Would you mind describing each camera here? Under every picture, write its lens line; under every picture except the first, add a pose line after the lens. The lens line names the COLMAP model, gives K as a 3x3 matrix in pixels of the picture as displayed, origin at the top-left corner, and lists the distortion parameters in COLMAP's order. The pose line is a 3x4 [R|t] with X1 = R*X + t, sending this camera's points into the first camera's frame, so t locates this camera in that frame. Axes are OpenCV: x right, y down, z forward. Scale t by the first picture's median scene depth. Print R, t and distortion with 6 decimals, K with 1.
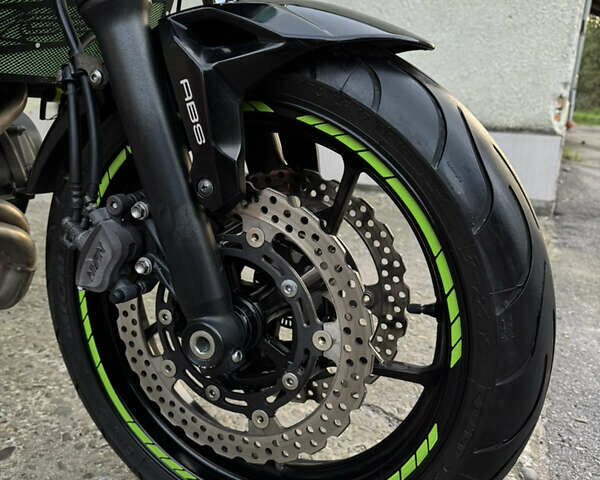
lens RADIAL K [[567.5, 0, 297.6], [0, 567.5, 241.3], [0, 0, 1]] dist [0.111753, -0.194379]
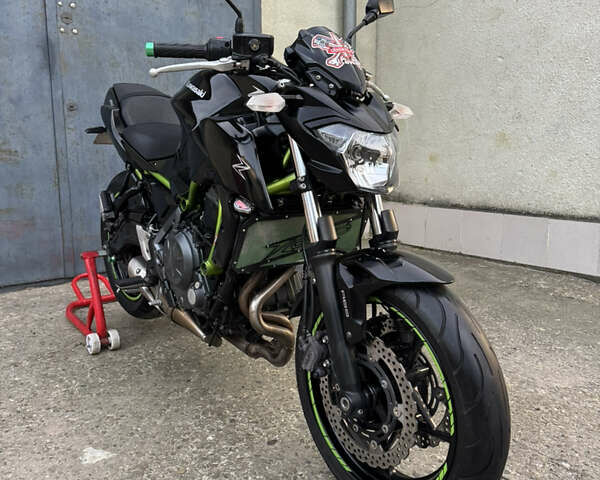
lens RADIAL K [[566.8, 0, 300.0], [0, 566.8, 240.0], [0, 0, 1]] dist [0.140182, -0.240922]
pose [[0.880990, 0.037758, -0.471625, 0.692560], [-0.078602, 0.994639, -0.067198, -0.285370], [0.466560, 0.096271, 0.879235, -1.098274]]
